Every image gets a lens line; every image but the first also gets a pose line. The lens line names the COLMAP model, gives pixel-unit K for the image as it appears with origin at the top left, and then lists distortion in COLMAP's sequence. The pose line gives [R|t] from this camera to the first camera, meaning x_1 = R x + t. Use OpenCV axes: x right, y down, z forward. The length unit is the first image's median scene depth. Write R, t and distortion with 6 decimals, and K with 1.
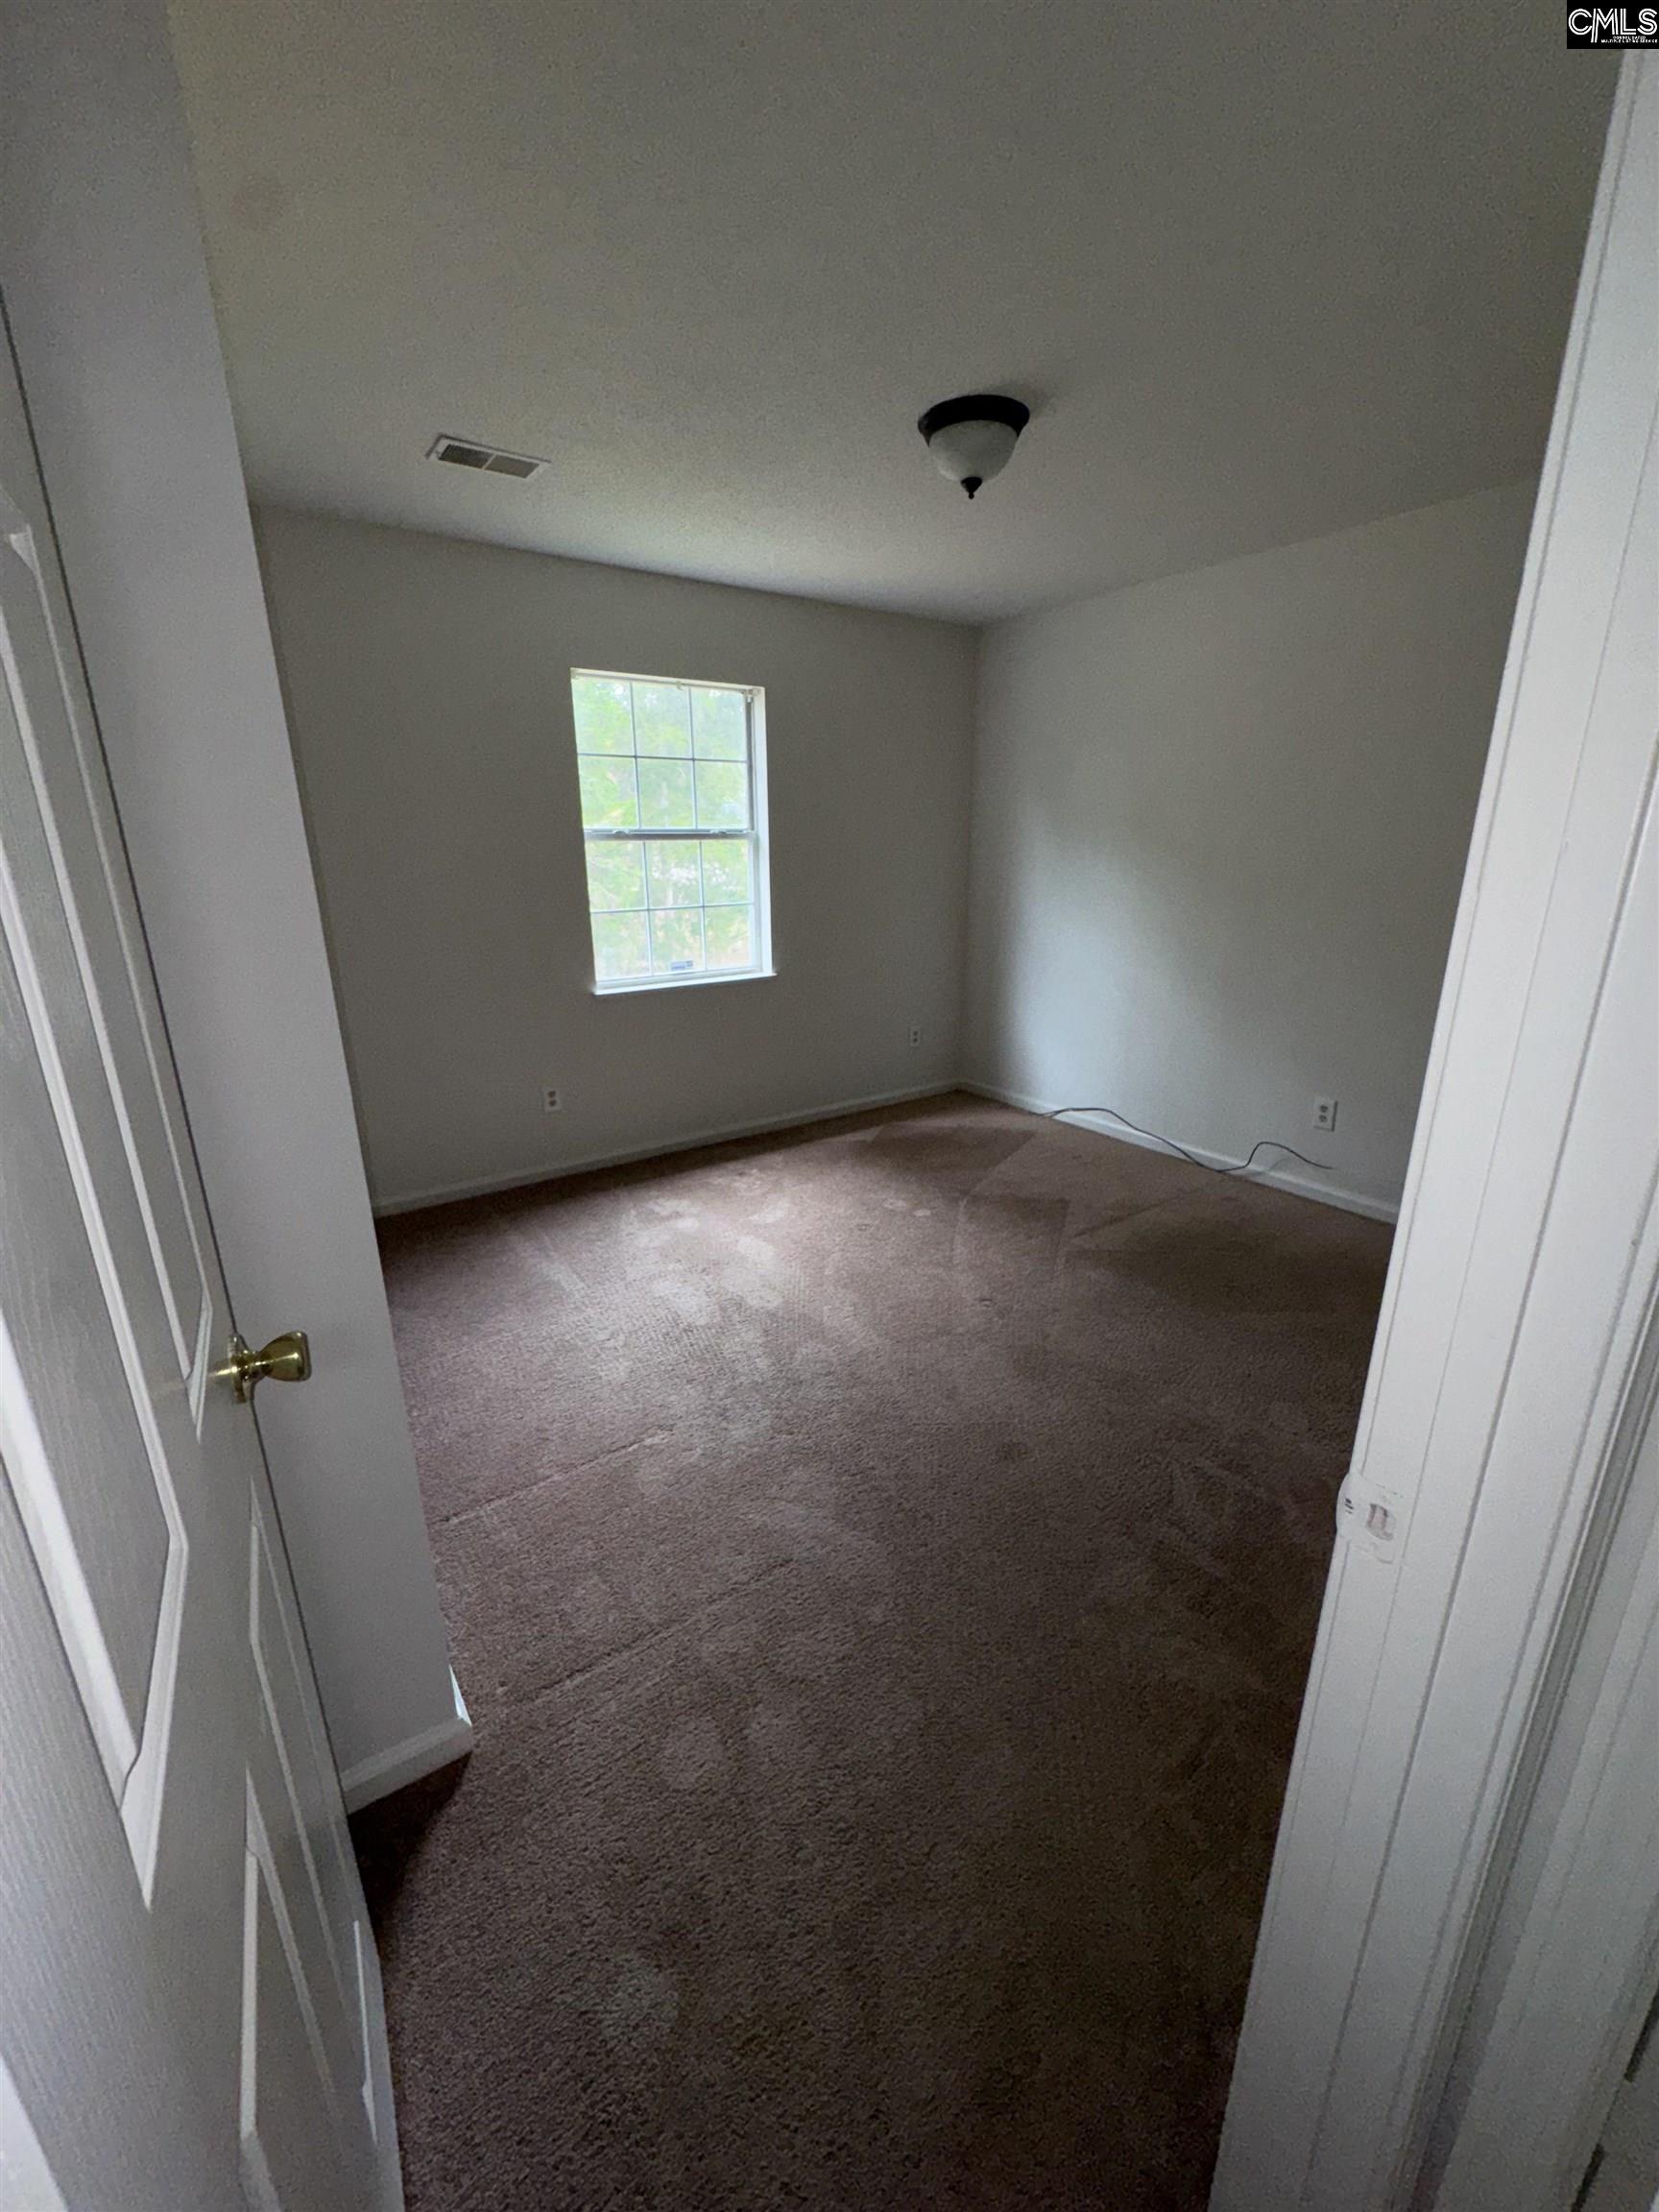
lens RADIAL K [[887.7, 0, 829.5], [0, 887.7, 1106.0], [0, 0, 1]] dist [-0.003869, 0.000478]
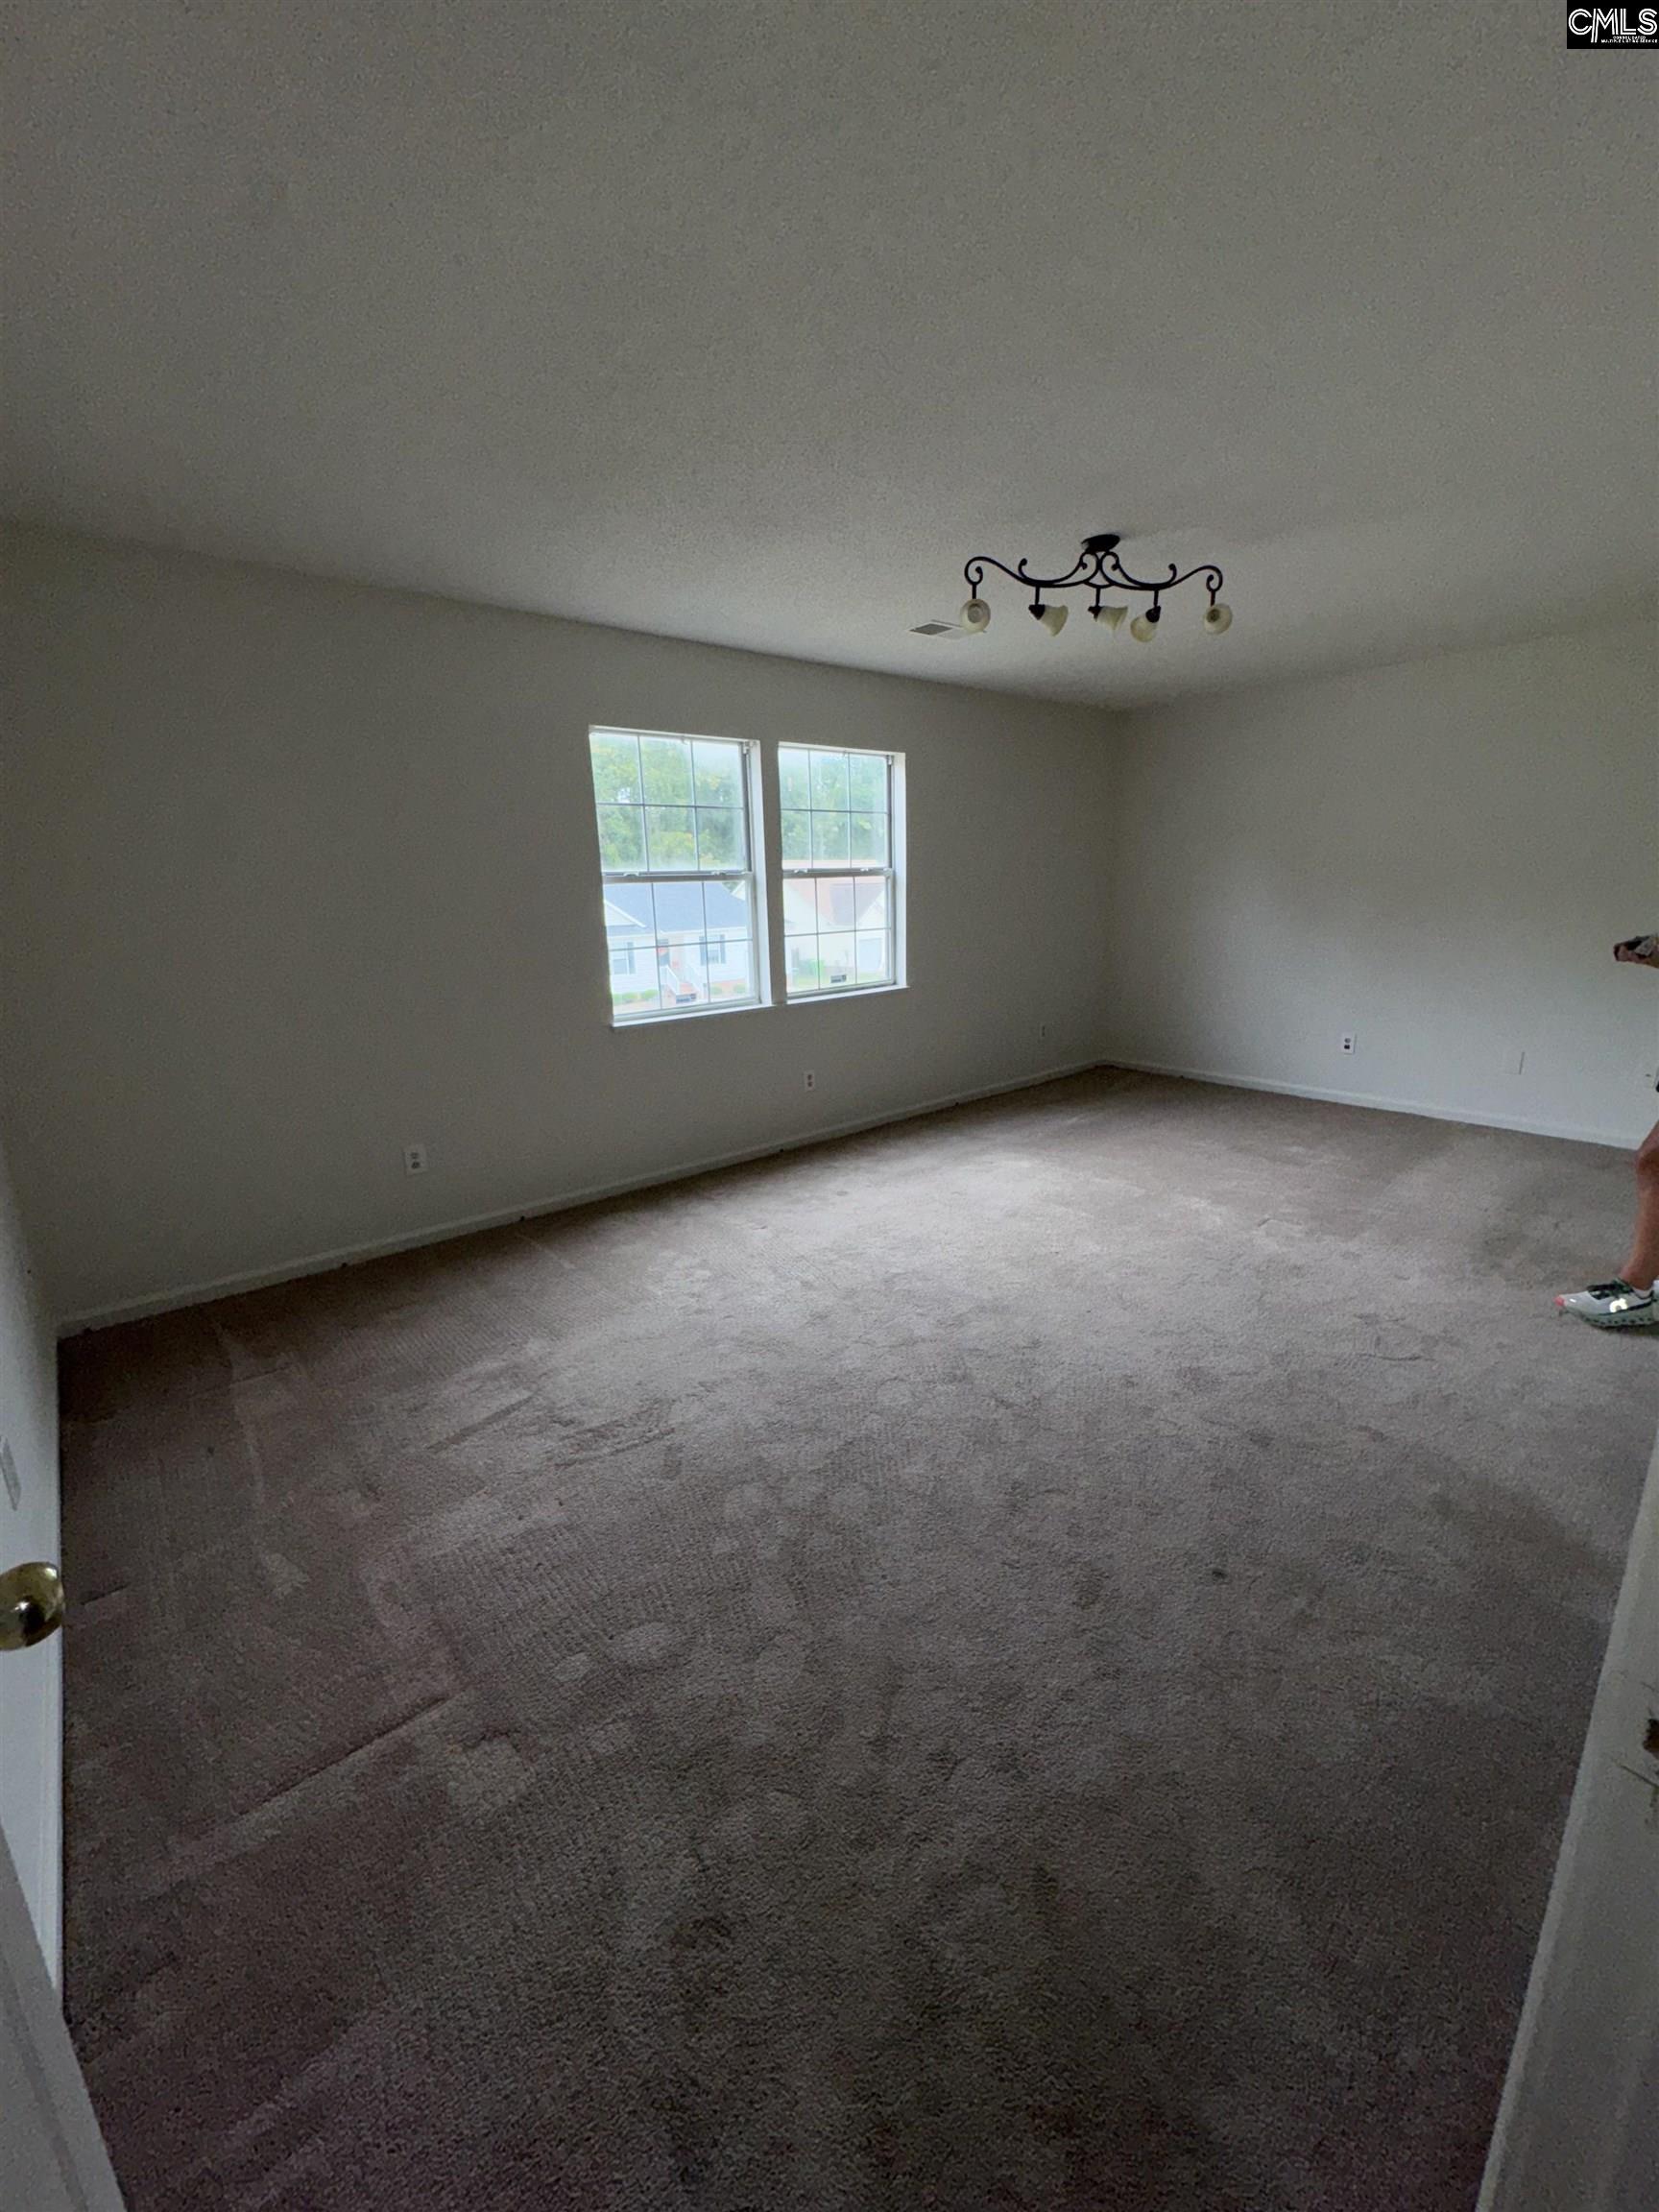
lens RADIAL K [[878.6, 0, 829.5], [0, 878.6, 1106.0], [0, 0, 1]] dist [0.016838, 0.000122]
pose [[0.995606, -0.043125, 0.083120, -0.102150], [0.046348, 0.998231, -0.037247, 0.019878], [-0.081366, 0.040935, 0.995843, -0.064609]]
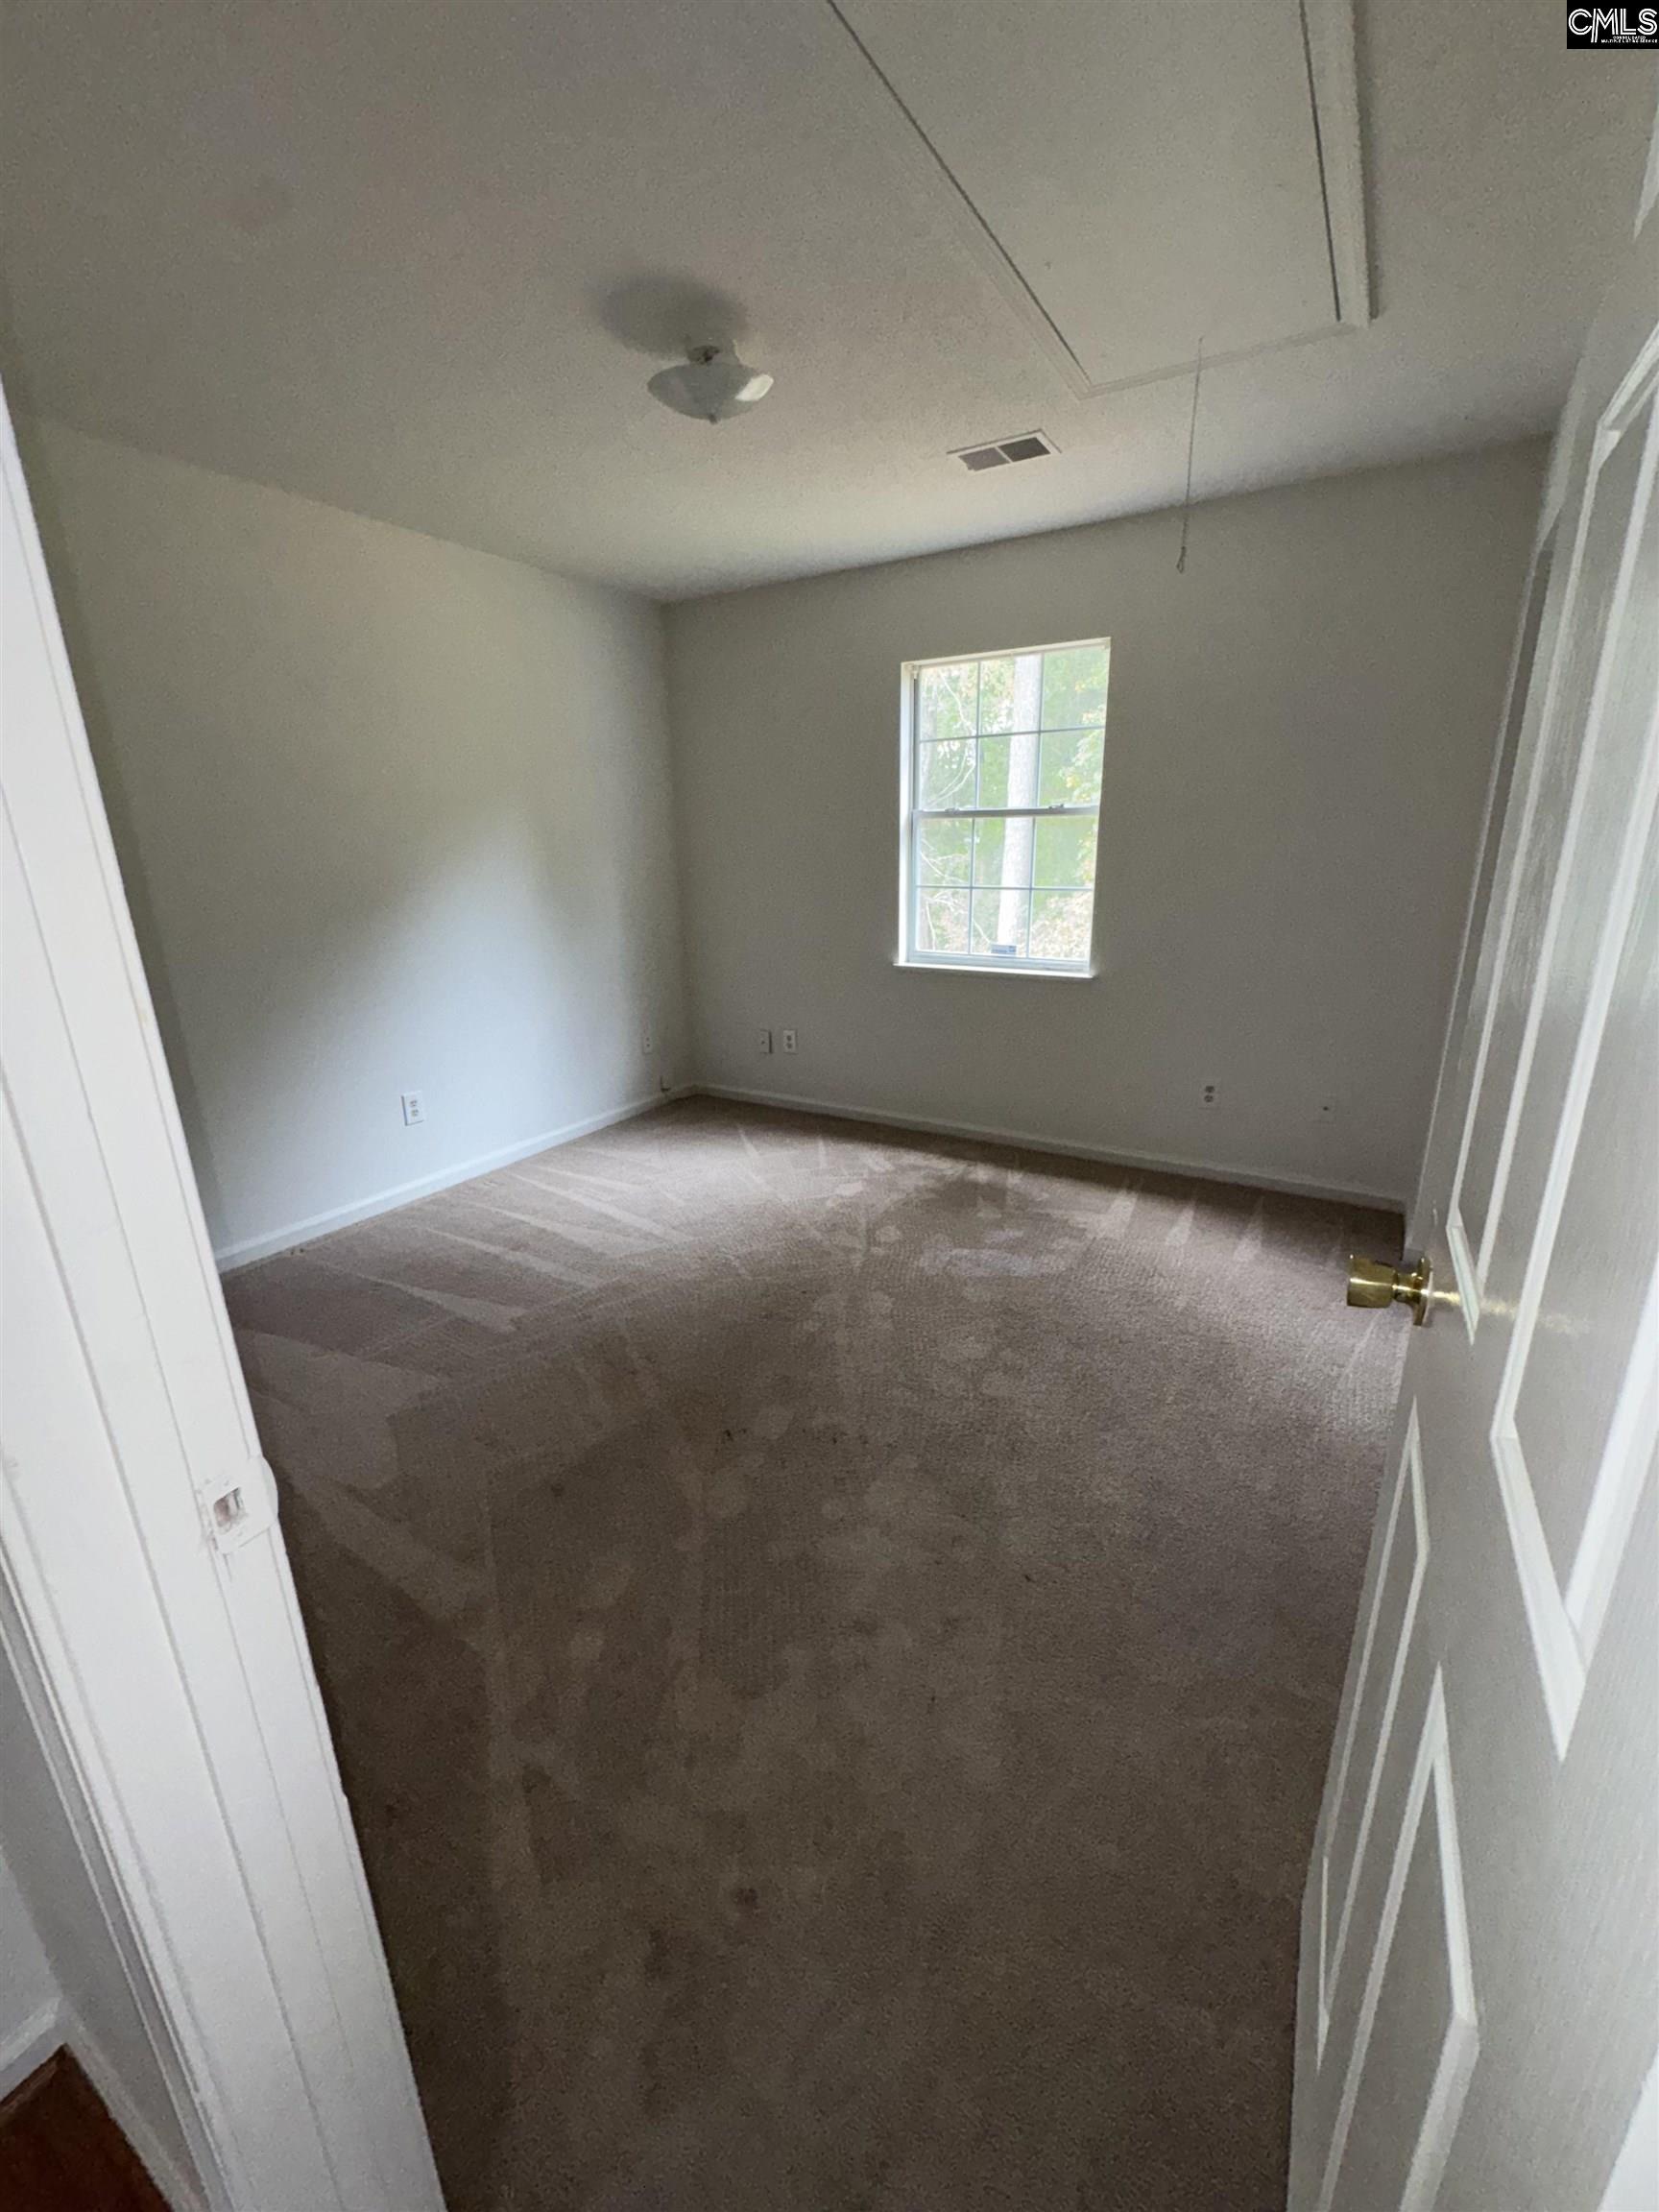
lens RADIAL K [[887.7, 0, 829.5], [0, 887.7, 1106.0], [0, 0, 1]] dist [-0.003869, 0.000478]
pose [[0.419423, 0.267543, -0.867470, 0.709792], [-0.241268, 0.954069, 0.177598, -0.138199], [0.875142, 0.134804, 0.464709, 0.458088]]
